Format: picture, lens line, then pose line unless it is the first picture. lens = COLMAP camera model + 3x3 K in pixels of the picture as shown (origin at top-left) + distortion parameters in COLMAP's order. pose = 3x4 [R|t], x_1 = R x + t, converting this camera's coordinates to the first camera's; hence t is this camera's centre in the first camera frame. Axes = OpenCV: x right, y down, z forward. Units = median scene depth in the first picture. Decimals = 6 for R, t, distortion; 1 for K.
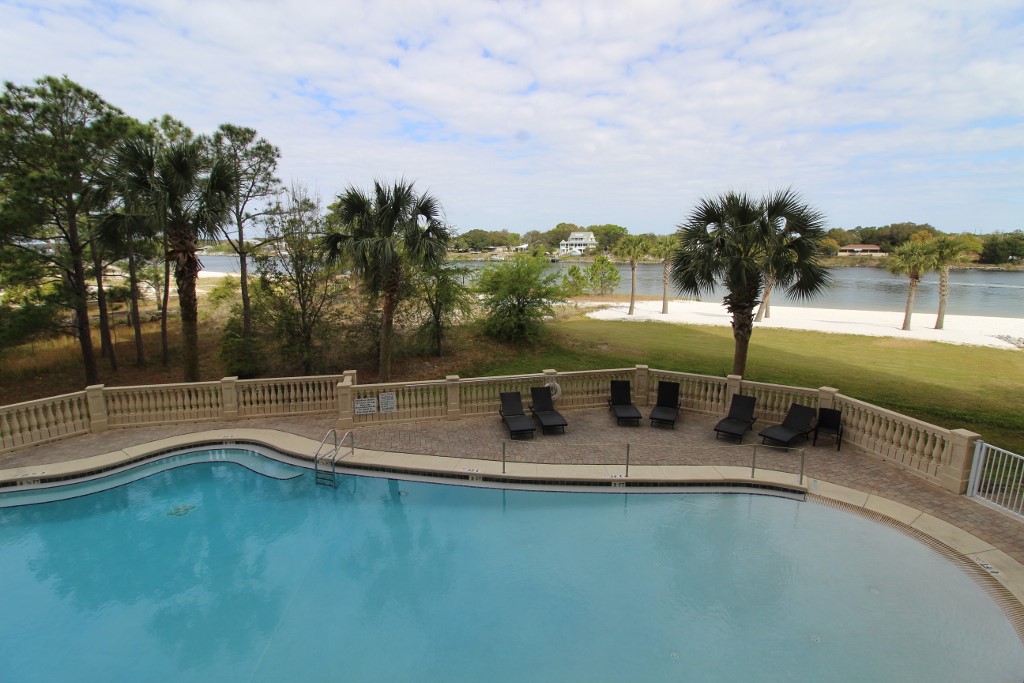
lens RADIAL K [[462.0, 0, 503.3], [0, 462.0, 348.3], [0, 0, 1]] dist [-0.021317, -0.005595]
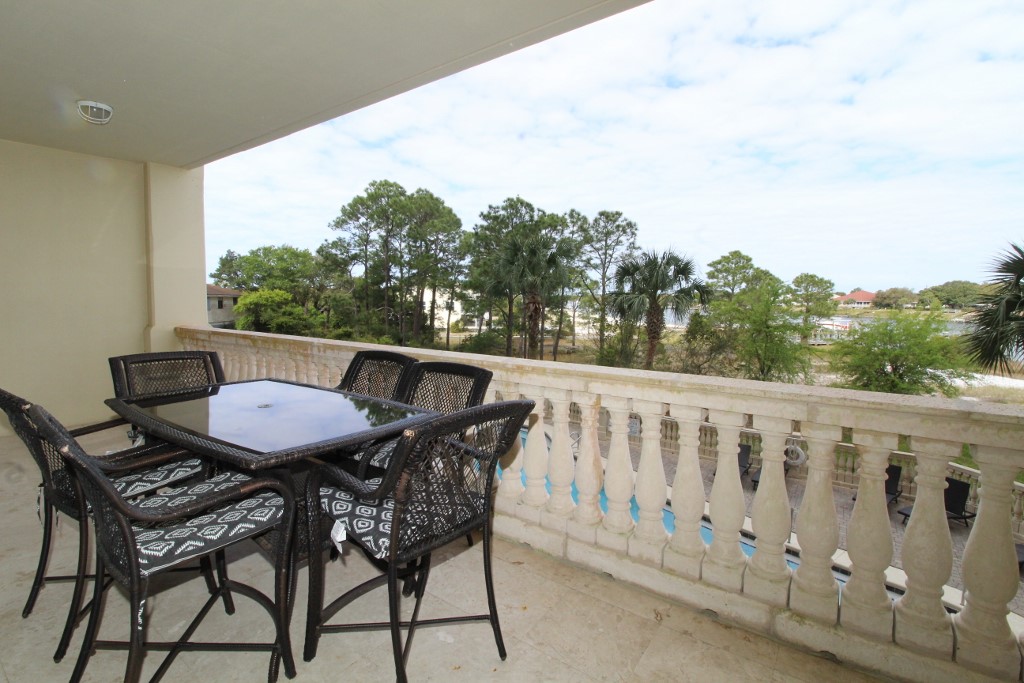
lens RADIAL K [[462.0, 0, 506.4], [0, 462.0, 352.3], [0, 0, 1]] dist [-0.021317, -0.005595]
pose [[0.643503, 0.088980, -0.760254, 0.327139], [-0.168750, 0.985275, -0.027519, 0.009230], [0.746610, 0.146001, 0.649043, -0.047254]]
